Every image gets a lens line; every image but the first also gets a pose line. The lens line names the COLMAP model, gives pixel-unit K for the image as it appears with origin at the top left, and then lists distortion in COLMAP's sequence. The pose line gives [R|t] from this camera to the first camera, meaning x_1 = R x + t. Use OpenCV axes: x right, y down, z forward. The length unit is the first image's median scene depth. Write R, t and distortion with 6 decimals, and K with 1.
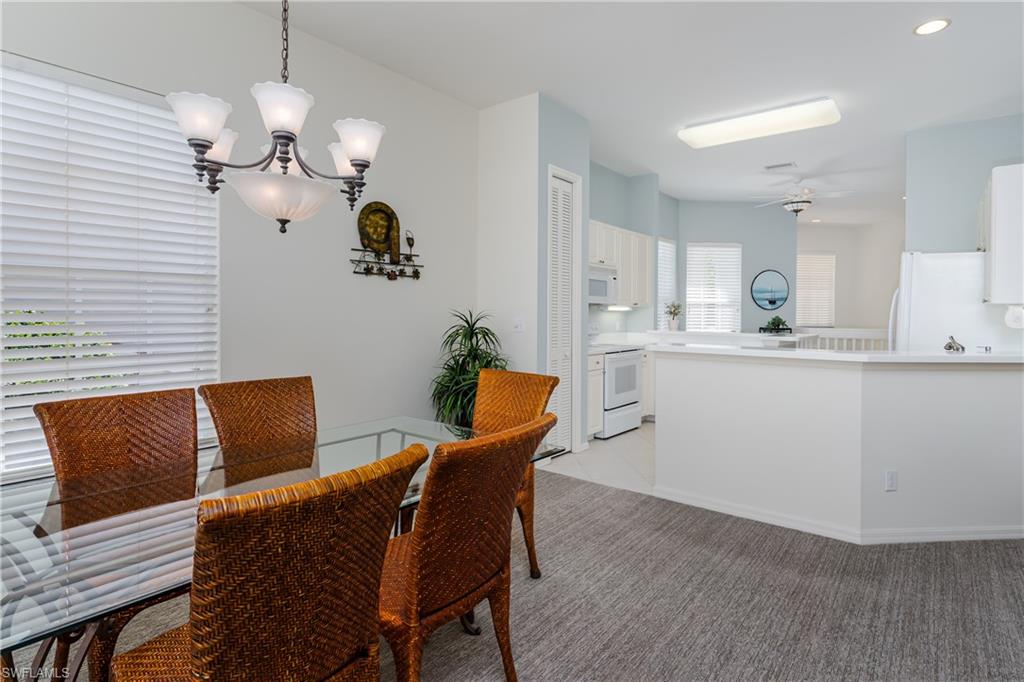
lens RADIAL K [[515.8, 0, 499.6], [0, 515.8, 313.9], [0, 0, 1]] dist [0.006808, 0.001955]
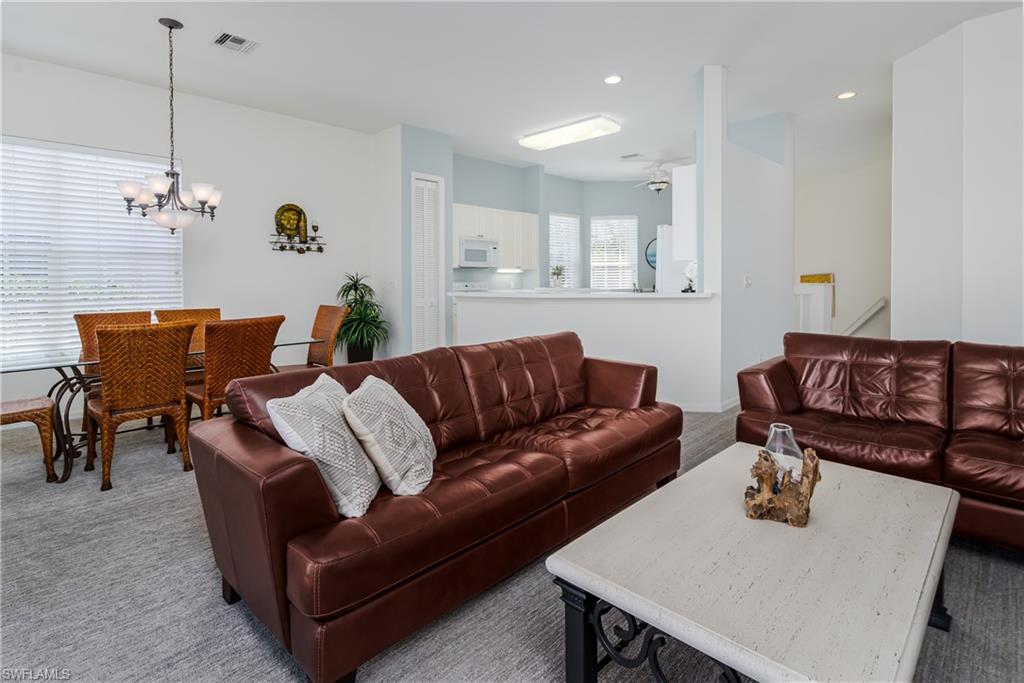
lens RADIAL K [[515.8, 0, 490.8], [0, 515.8, 282.3], [0, 0, 1]] dist [0.006808, 0.001955]
pose [[0.990799, -0.015082, -0.134498, 0.562255], [0.014844, 0.999886, -0.002779, 0.033325], [0.134524, 0.000757, 0.990910, -0.459614]]
